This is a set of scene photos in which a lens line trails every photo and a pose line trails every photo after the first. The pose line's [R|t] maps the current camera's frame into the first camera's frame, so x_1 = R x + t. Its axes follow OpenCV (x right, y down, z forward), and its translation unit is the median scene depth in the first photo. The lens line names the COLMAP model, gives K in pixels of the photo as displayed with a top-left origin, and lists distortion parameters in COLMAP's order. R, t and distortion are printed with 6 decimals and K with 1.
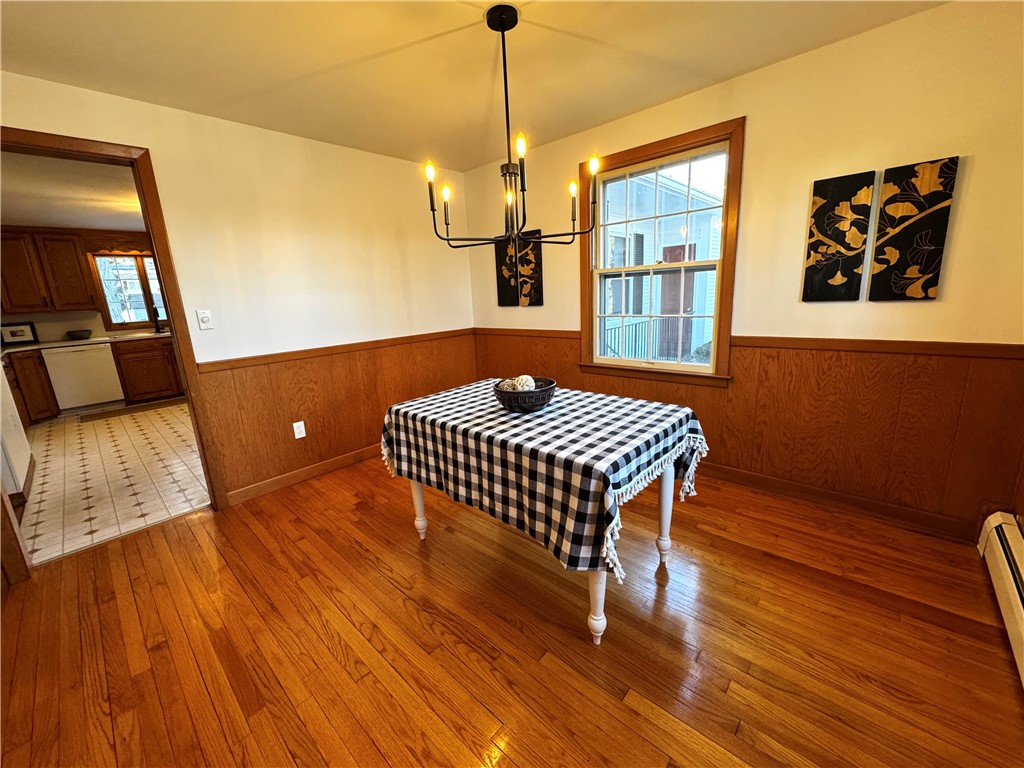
lens RADIAL K [[408.4, 0, 515.9], [0, 408.4, 386.8], [0, 0, 1]] dist [-0.000322, -0.000488]
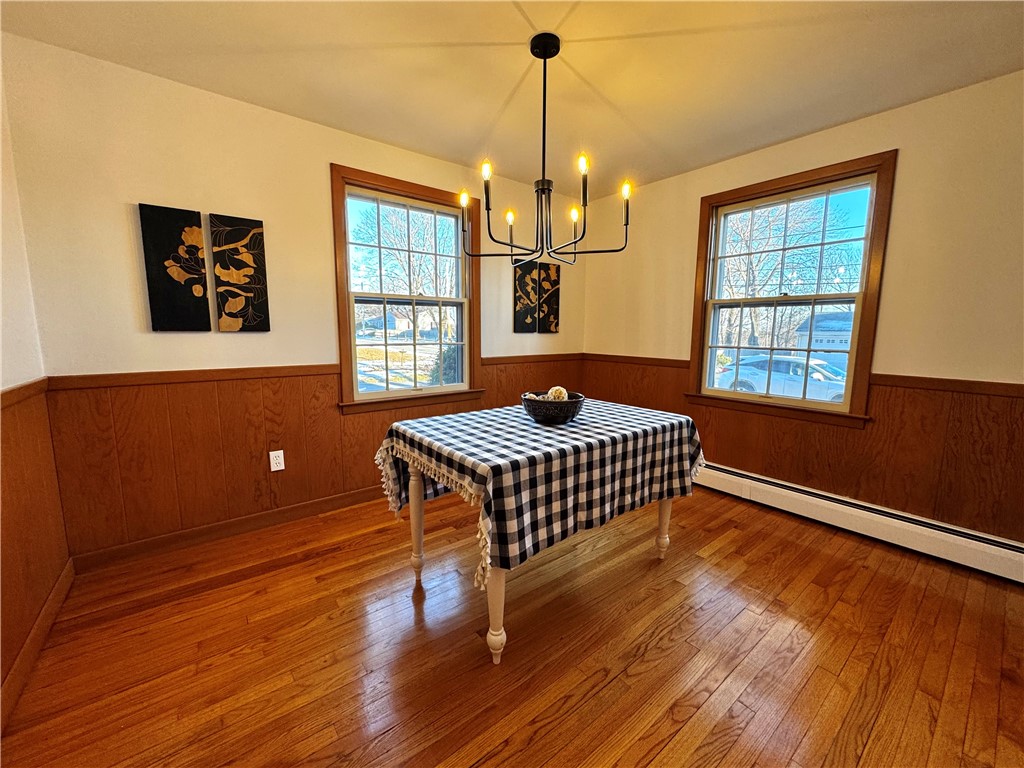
lens RADIAL K [[408.4, 0, 509.8], [0, 408.4, 387.3], [0, 0, 1]] dist [-0.000322, -0.000488]
pose [[0.163008, -0.083299, 0.983102, -0.910160], [0.214234, 0.975644, 0.047145, -0.090391], [-0.963085, 0.202929, 0.176883, 0.851993]]
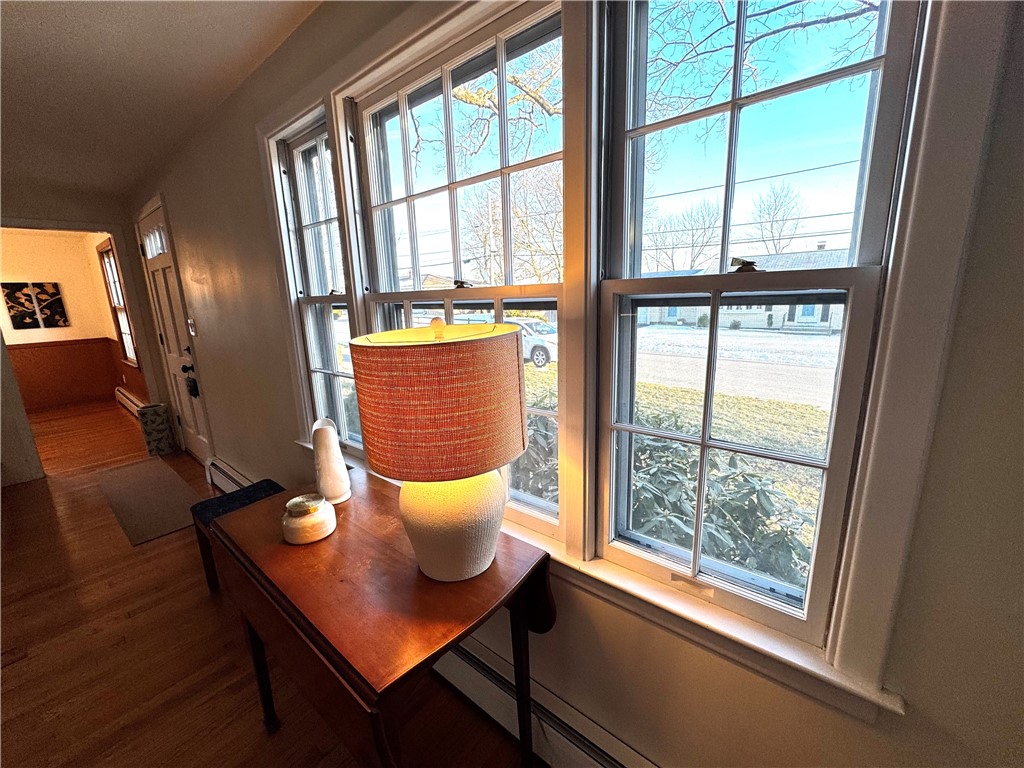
lens RADIAL K [[408.4, 0, 512.3], [0, 408.4, 382.6], [0, 0, 1]] dist [-0.000322, -0.000488]
pose [[-0.061095, -0.161656, 0.984954, -2.090136], [0.266364, 0.948370, 0.172174, 0.505315], [-0.961934, 0.272876, -0.014882, -1.884166]]
